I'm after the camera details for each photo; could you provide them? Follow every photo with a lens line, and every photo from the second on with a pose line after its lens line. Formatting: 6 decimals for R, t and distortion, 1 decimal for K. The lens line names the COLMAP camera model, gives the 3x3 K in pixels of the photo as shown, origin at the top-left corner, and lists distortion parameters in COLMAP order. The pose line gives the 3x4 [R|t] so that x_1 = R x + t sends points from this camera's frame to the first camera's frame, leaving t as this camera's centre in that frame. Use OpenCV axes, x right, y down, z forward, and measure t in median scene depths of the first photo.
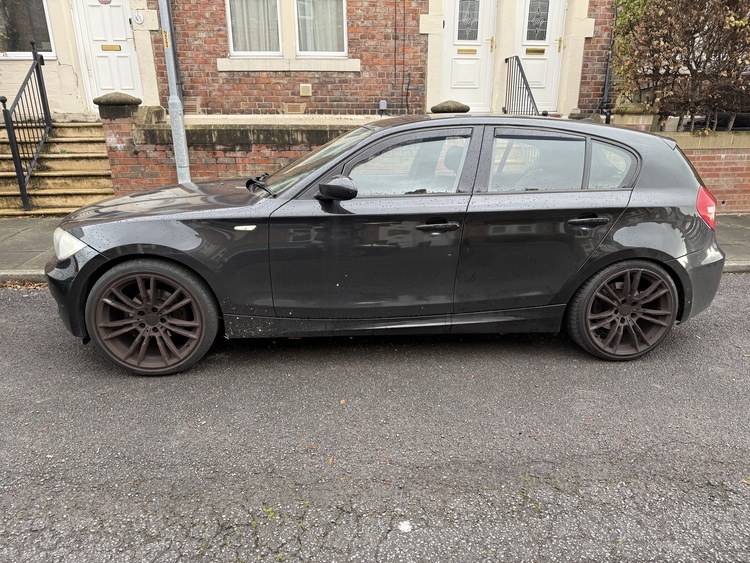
lens RADIAL K [[524.4, 0, 388.4], [0, 524.4, 284.4], [0, 0, 1]] dist [0.024152, -0.035930]
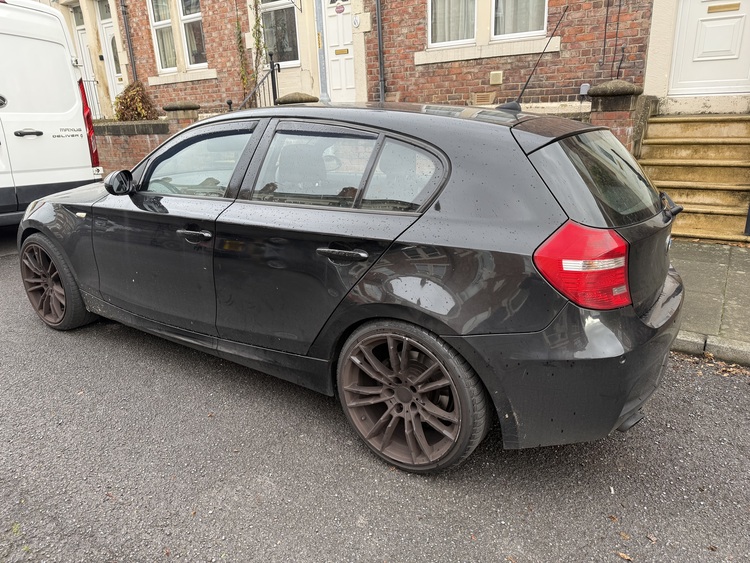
lens RADIAL K [[524.4, 0, 380.4], [0, 524.4, 283.4], [0, 0, 1]] dist [0.024152, -0.035930]
pose [[0.769457, 0.172992, -0.614824, 0.318129], [-0.164425, 0.983828, 0.071039, -0.051354], [0.617171, 0.046431, 0.785458, 0.179282]]
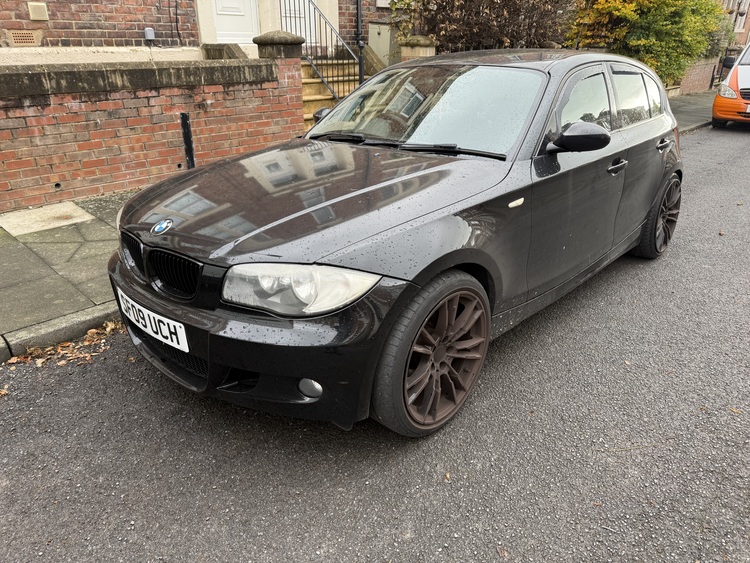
lens RADIAL K [[524.4, 0, 394.2], [0, 524.4, 260.1], [0, 0, 1]] dist [0.024152, -0.035930]
pose [[0.748253, -0.252222, 0.613597, -0.319962], [0.201875, 0.967613, 0.151564, -0.063083], [-0.631952, 0.010462, 0.774937, 0.173009]]
